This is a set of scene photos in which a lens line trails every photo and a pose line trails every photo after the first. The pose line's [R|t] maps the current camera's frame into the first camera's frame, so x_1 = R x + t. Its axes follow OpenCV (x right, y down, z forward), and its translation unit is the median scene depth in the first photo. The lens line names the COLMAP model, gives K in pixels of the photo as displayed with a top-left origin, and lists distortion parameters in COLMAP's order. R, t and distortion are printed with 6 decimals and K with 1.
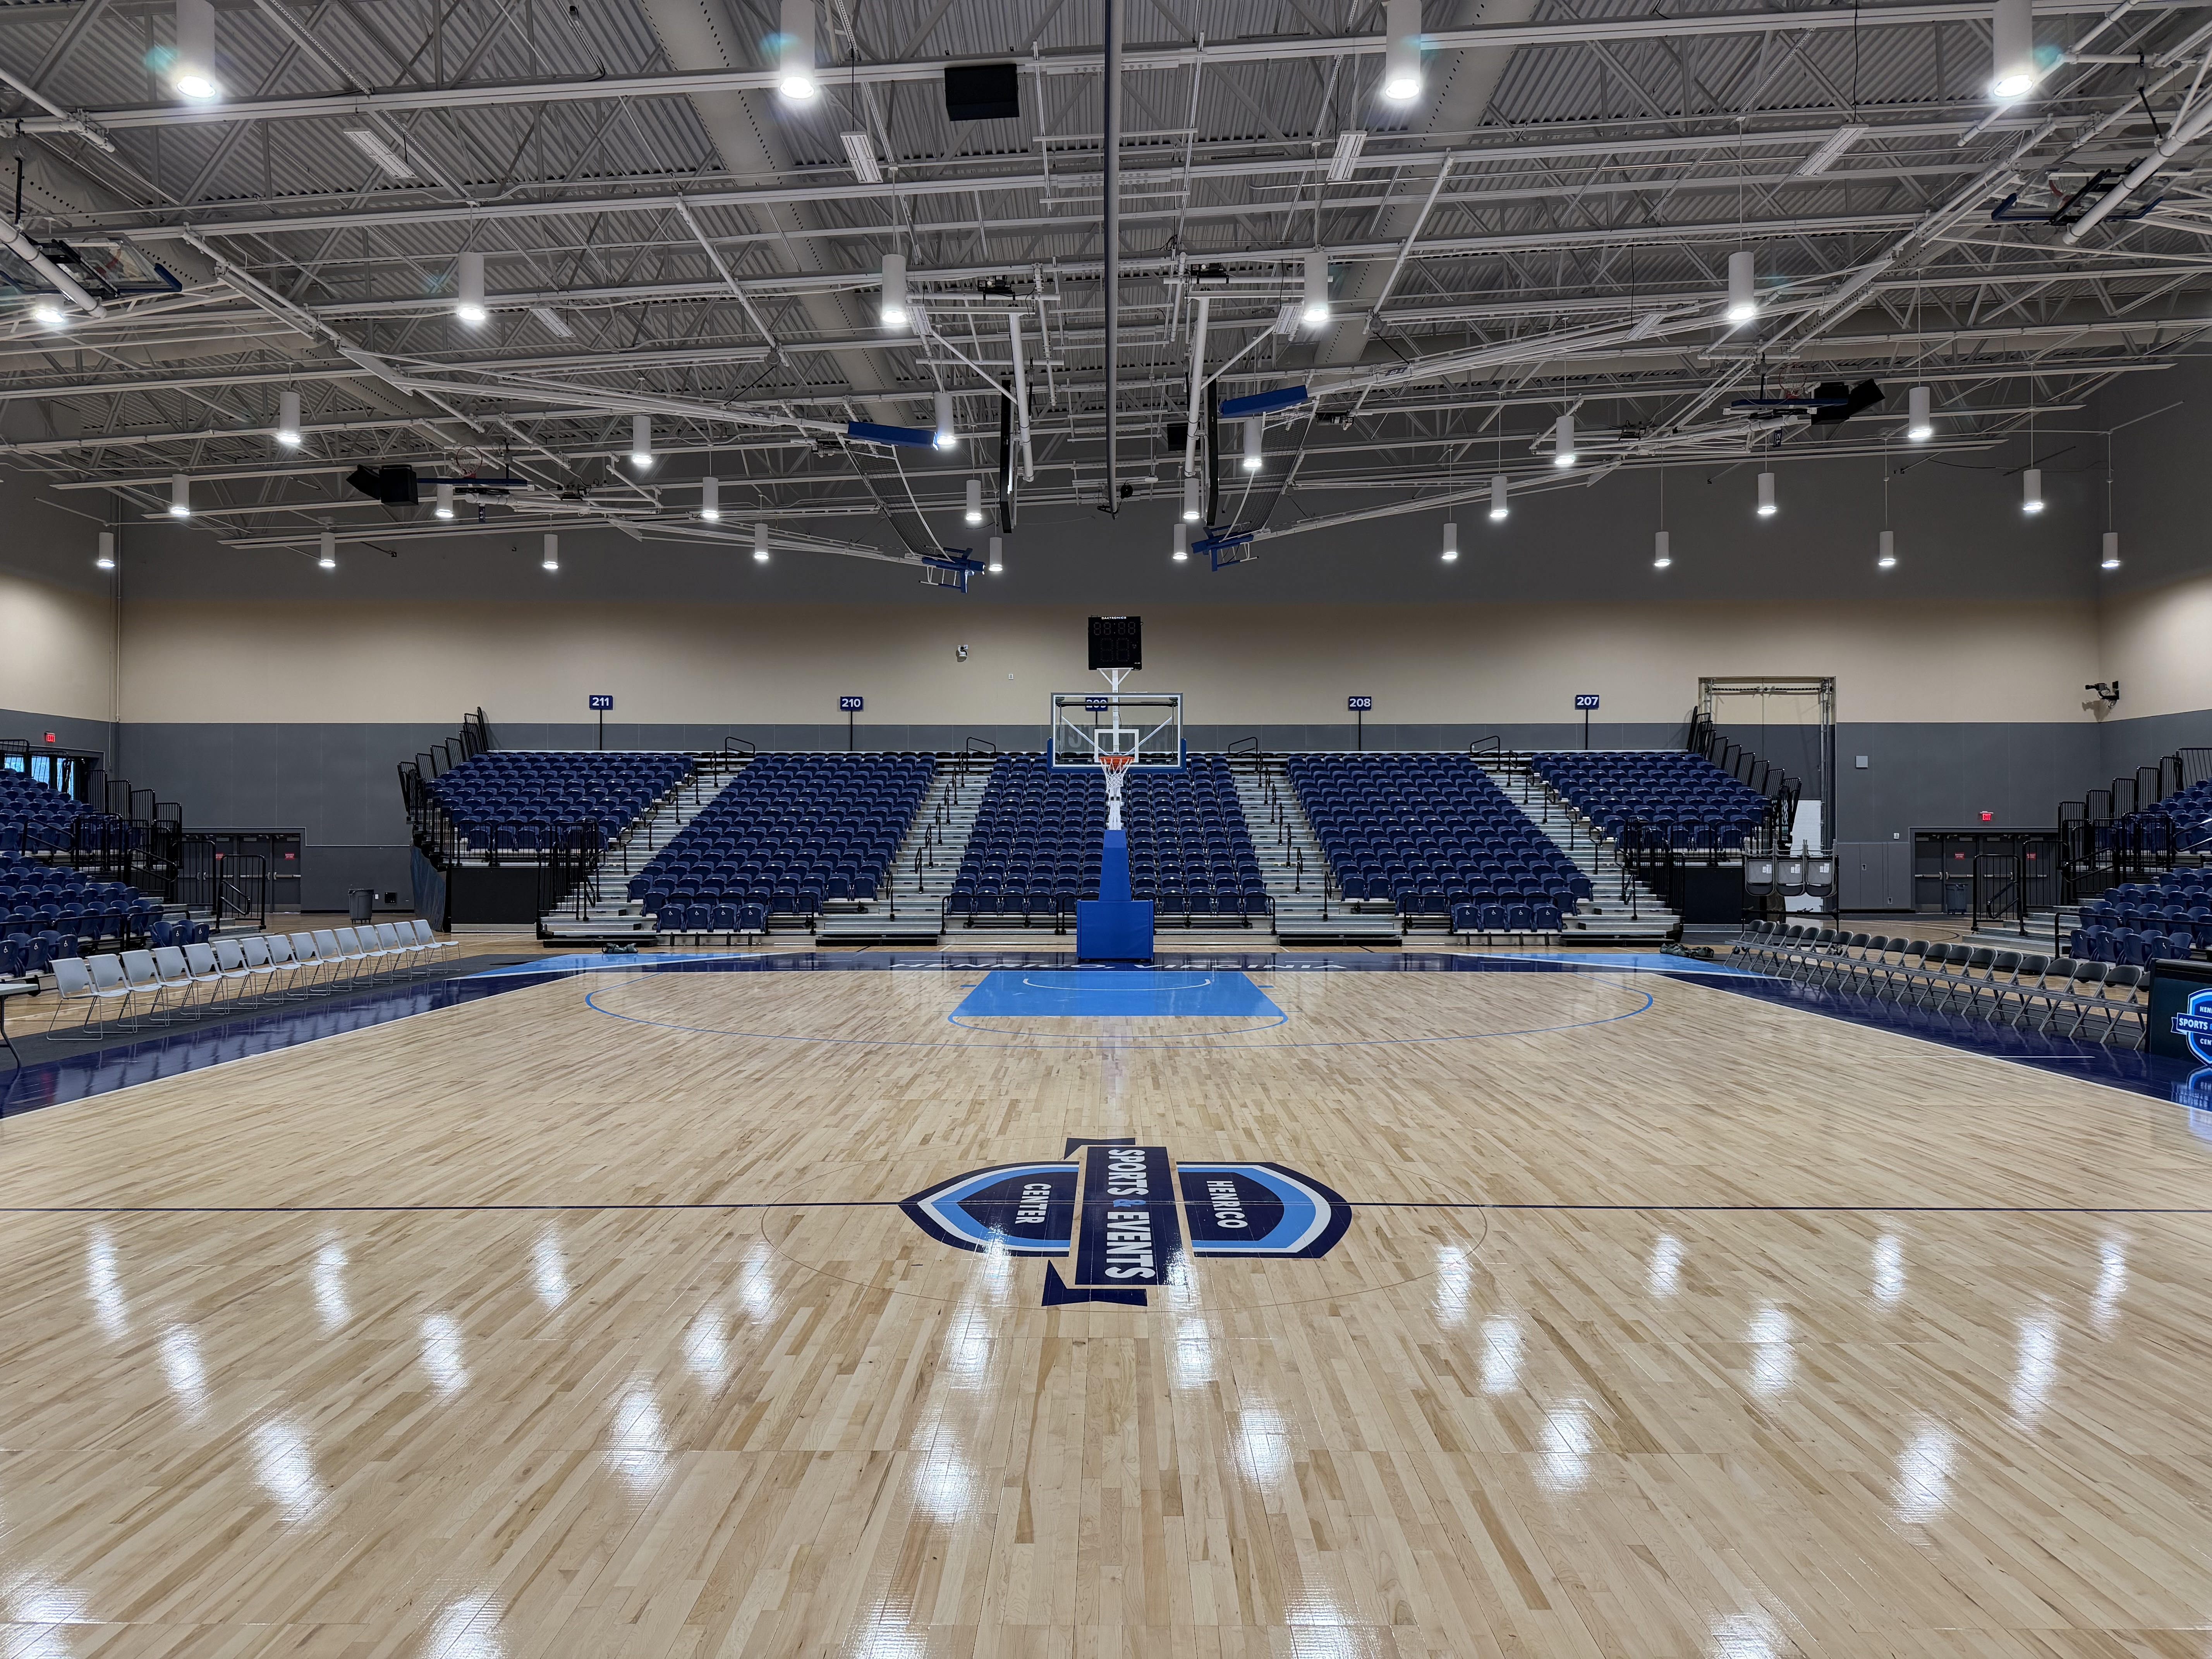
lens RADIAL K [[1539.2, 0, 1100.6], [0, 1539.2, 827.0], [0, 0, 1]] dist [-0.048001, -0.002455]
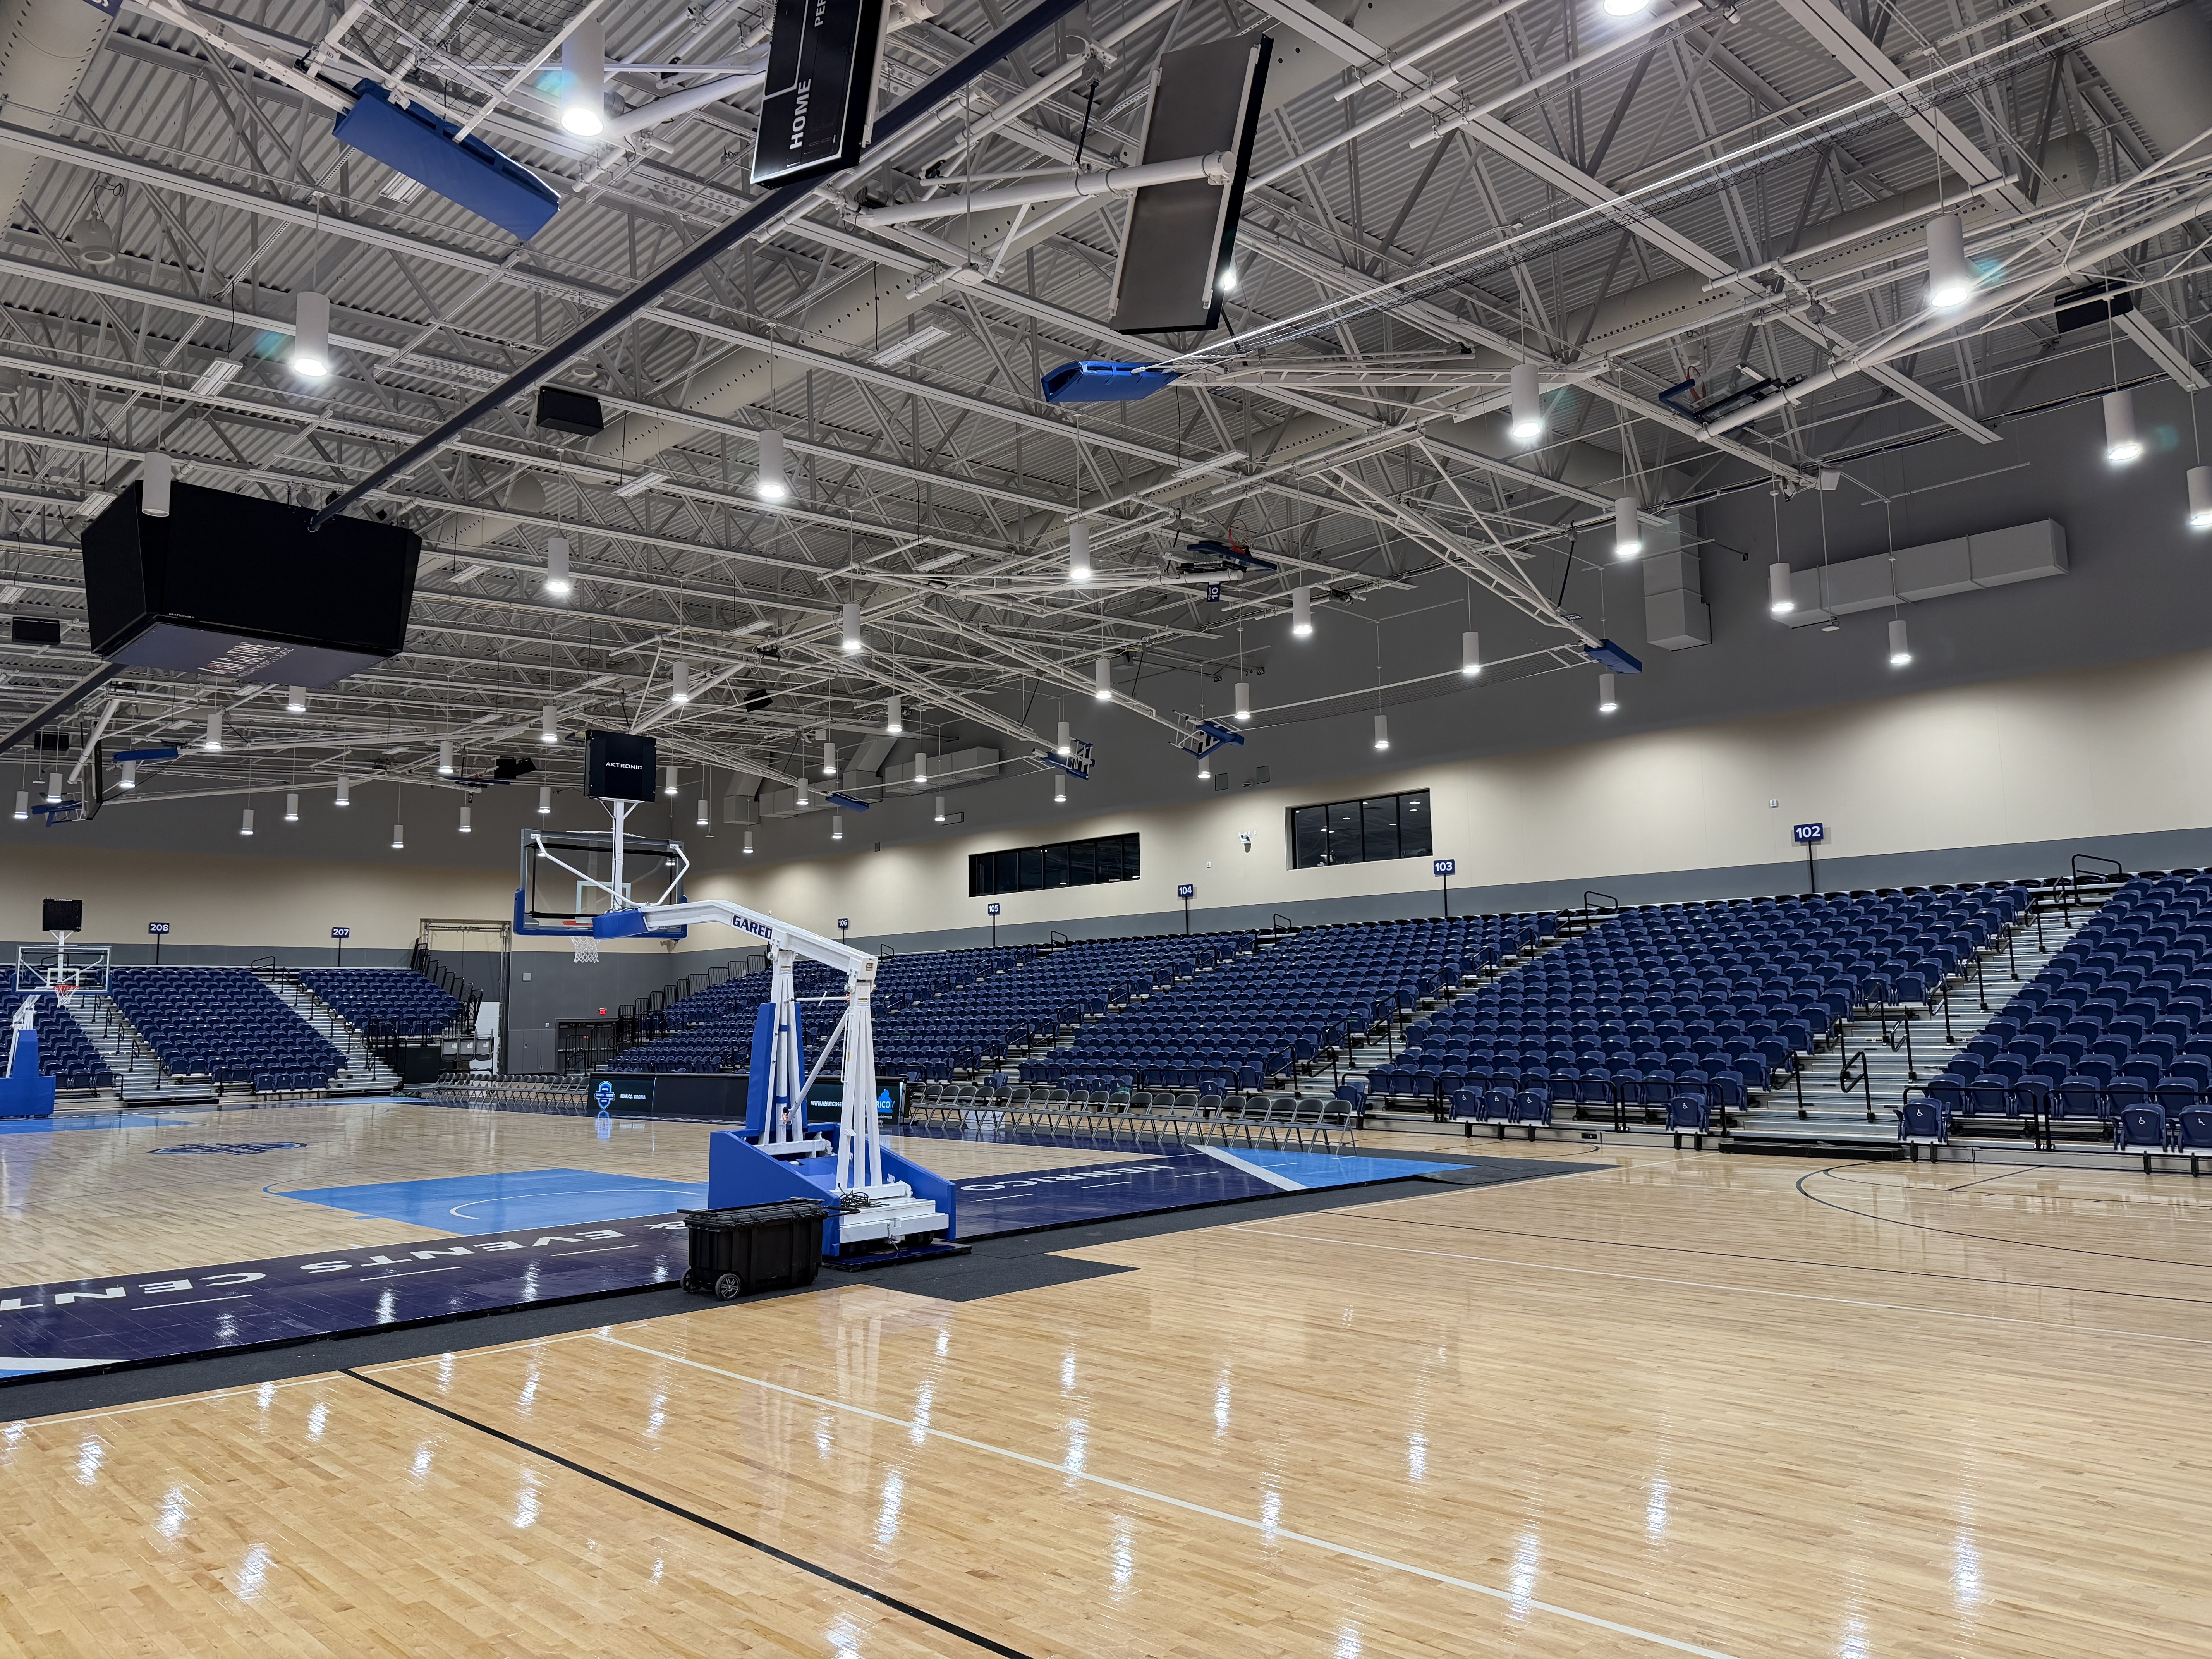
lens RADIAL K [[1637.4, 0, 1105.1], [0, 1637.4, 822.5], [0, 0, 1]] dist [-0.052725, -0.006402]
pose [[0.719938, 0.064532, 0.691032, -0.268412], [0.017413, 0.993675, -0.110936, -0.006547], [-0.693820, 0.091900, 0.714260, -0.714254]]
